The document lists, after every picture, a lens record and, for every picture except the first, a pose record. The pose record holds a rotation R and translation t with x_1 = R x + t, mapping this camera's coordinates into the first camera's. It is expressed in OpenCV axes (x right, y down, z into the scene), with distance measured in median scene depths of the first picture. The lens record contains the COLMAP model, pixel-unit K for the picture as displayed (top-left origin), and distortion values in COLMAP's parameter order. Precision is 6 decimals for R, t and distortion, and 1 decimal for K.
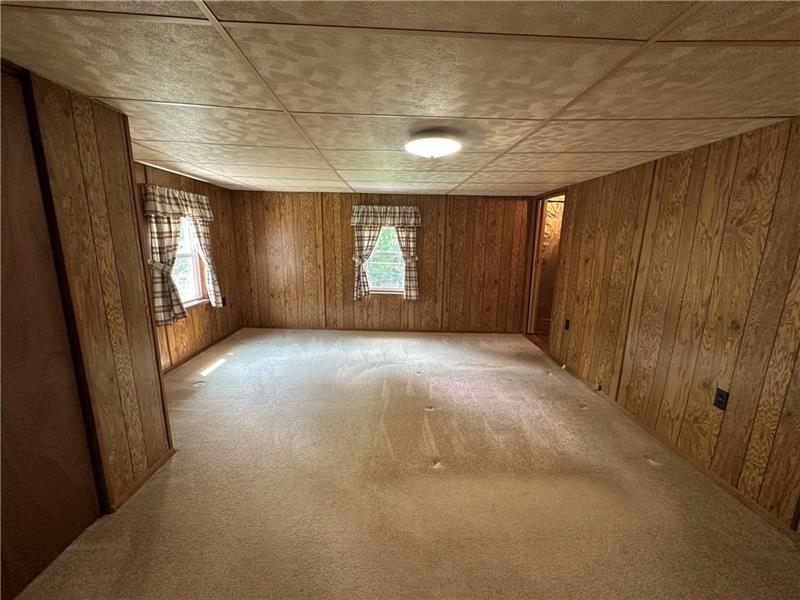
lens RADIAL K [[318.4, 0, 399.2], [0, 318.4, 303.7], [0, 0, 1]] dist [0.002551, 0.000290]
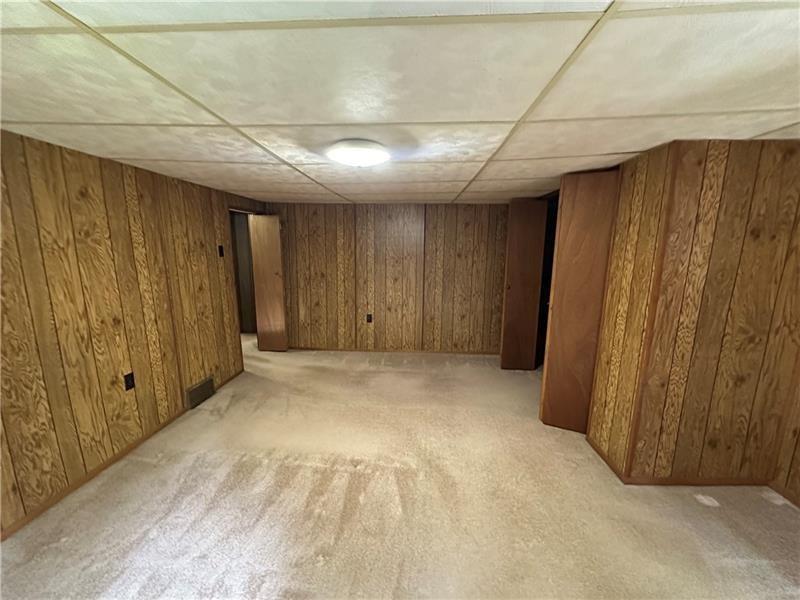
lens RADIAL K [[318.4, 0, 399.2], [0, 318.4, 302.2], [0, 0, 1]] dist [0.002551, 0.000290]
pose [[-0.994852, -0.039714, 0.093231, -0.102014], [-0.002802, 0.930437, 0.366441, -0.409367], [-0.101298, 0.364293, -0.925759, 1.841072]]
